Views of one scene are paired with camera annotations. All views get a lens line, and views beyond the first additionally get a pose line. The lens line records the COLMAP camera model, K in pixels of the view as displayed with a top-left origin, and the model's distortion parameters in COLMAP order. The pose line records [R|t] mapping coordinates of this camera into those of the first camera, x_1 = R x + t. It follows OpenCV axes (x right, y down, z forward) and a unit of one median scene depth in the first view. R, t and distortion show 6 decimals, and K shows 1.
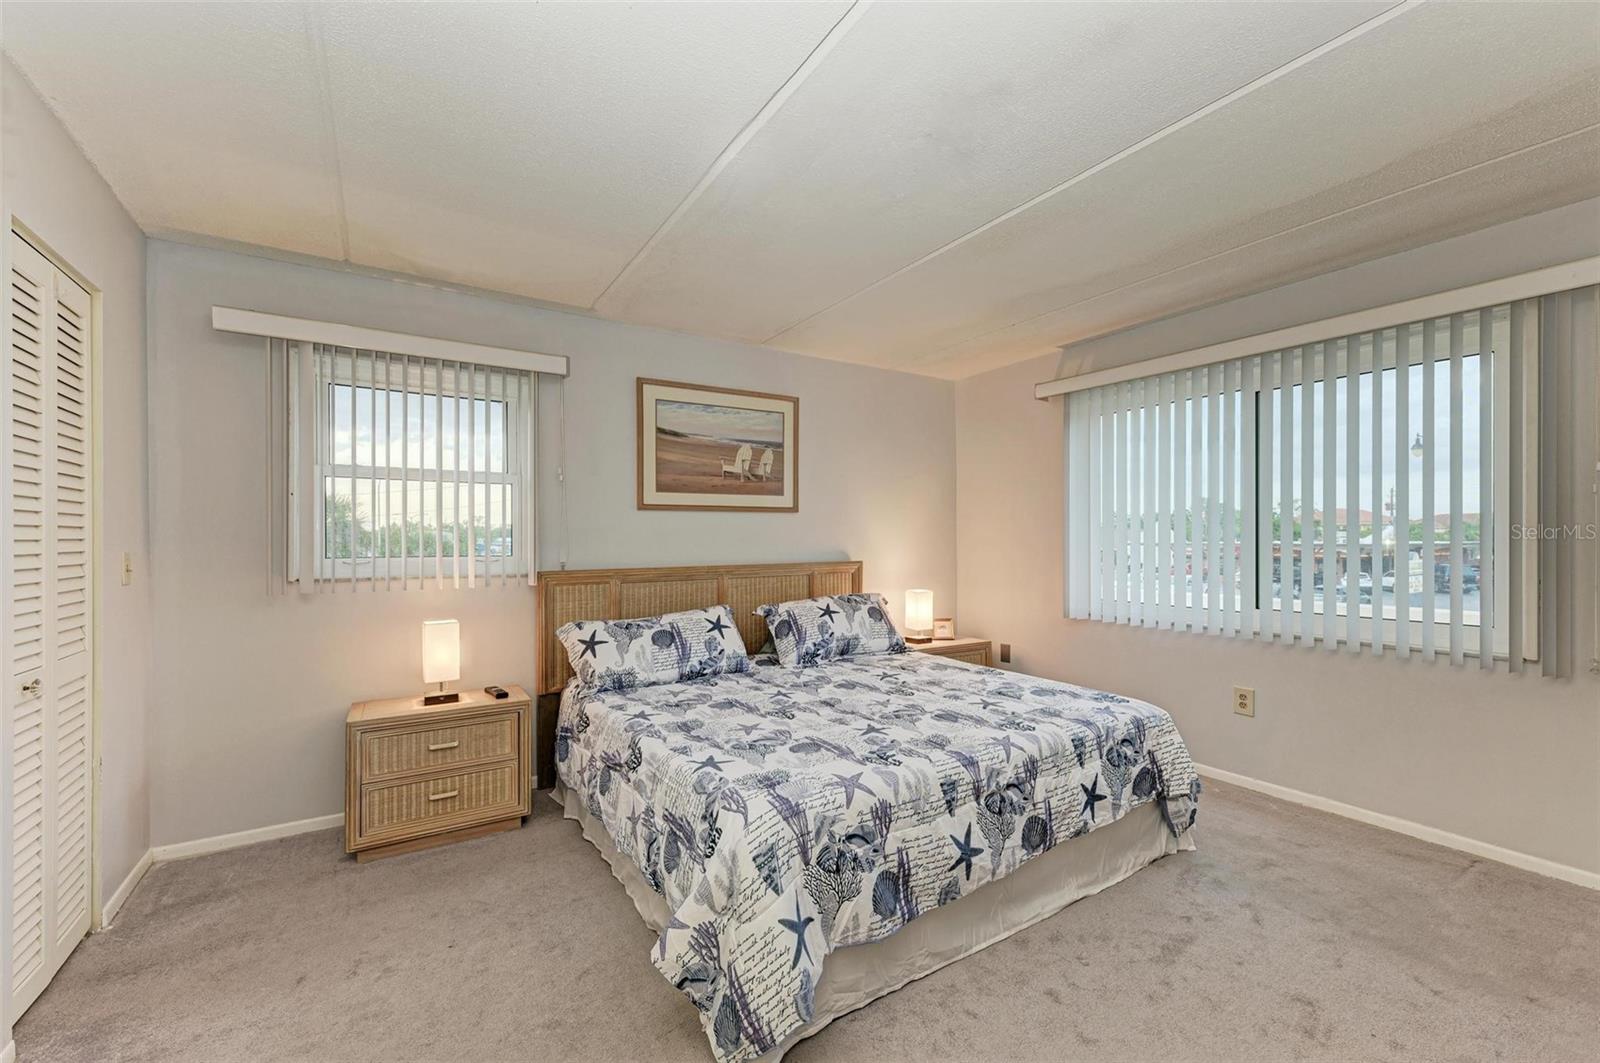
lens RADIAL K [[660.6, 0, 806.5], [0, 660.6, 537.1], [0, 0, 1]] dist [0.022037, 0.000010]
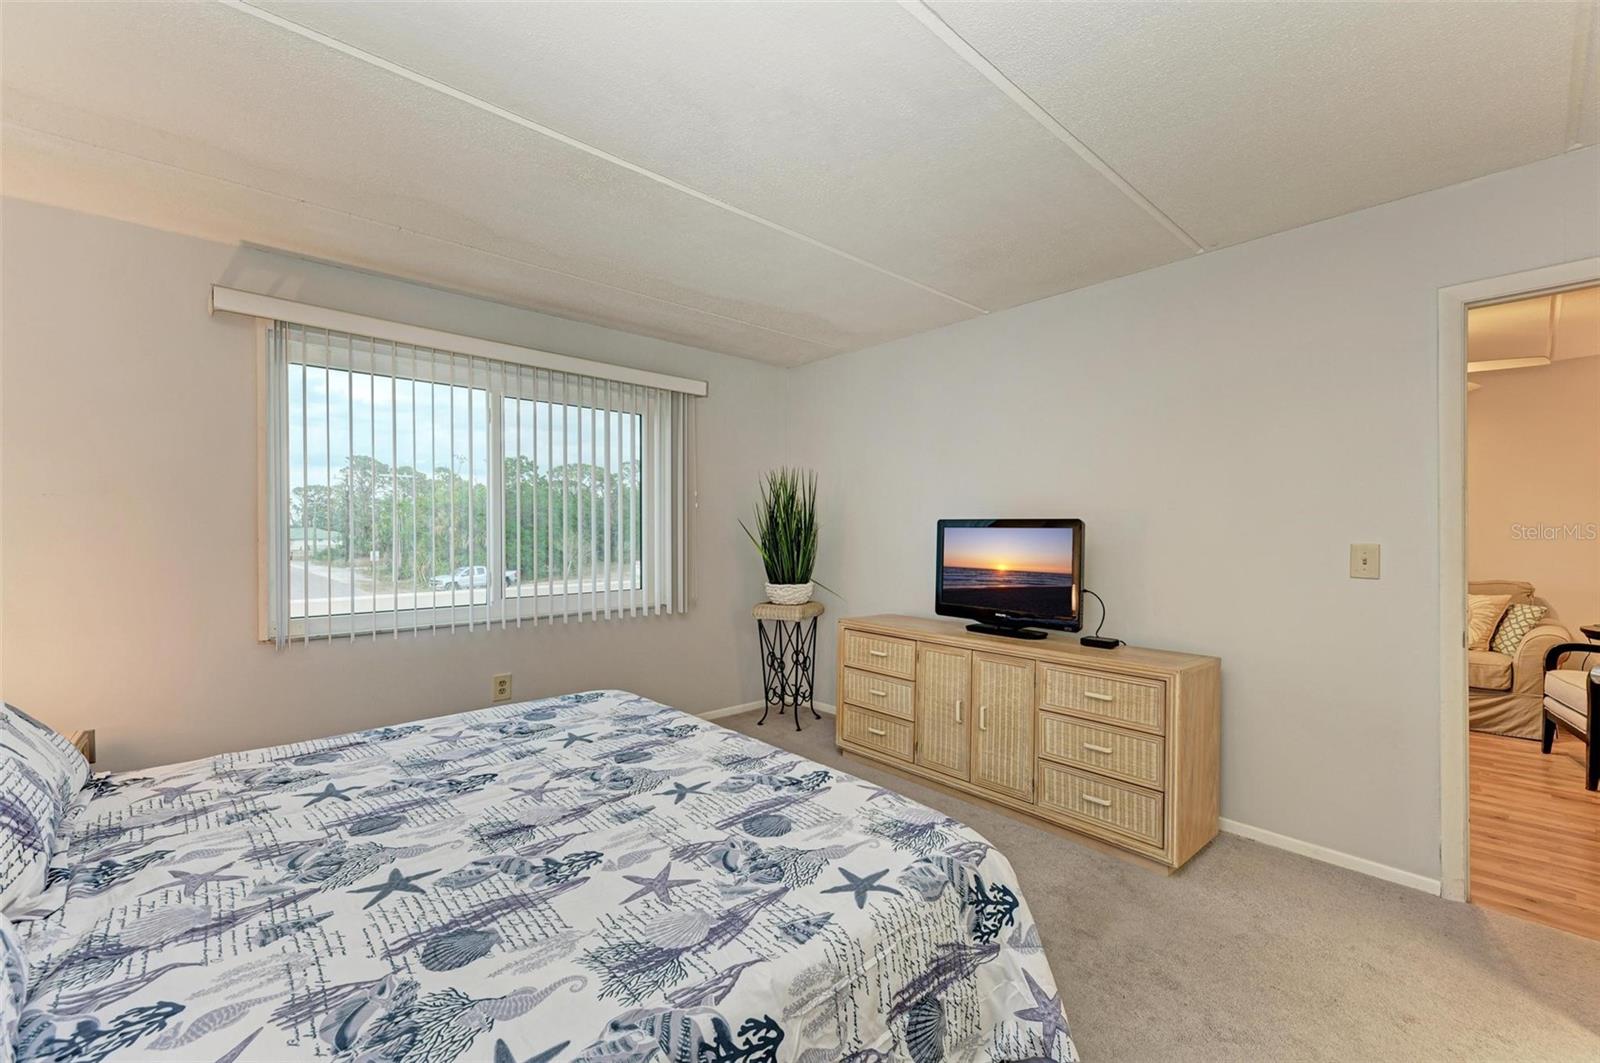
lens RADIAL K [[660.6, 0, 806.5], [0, 660.6, 537.1], [0, 0, 1]] dist [0.022037, 0.000010]
pose [[-0.181079, -0.006748, 0.983445, -0.613568], [-0.001809, 0.999977, 0.006528, 0.000621], [-0.983467, -0.000597, -0.181087, 0.935981]]
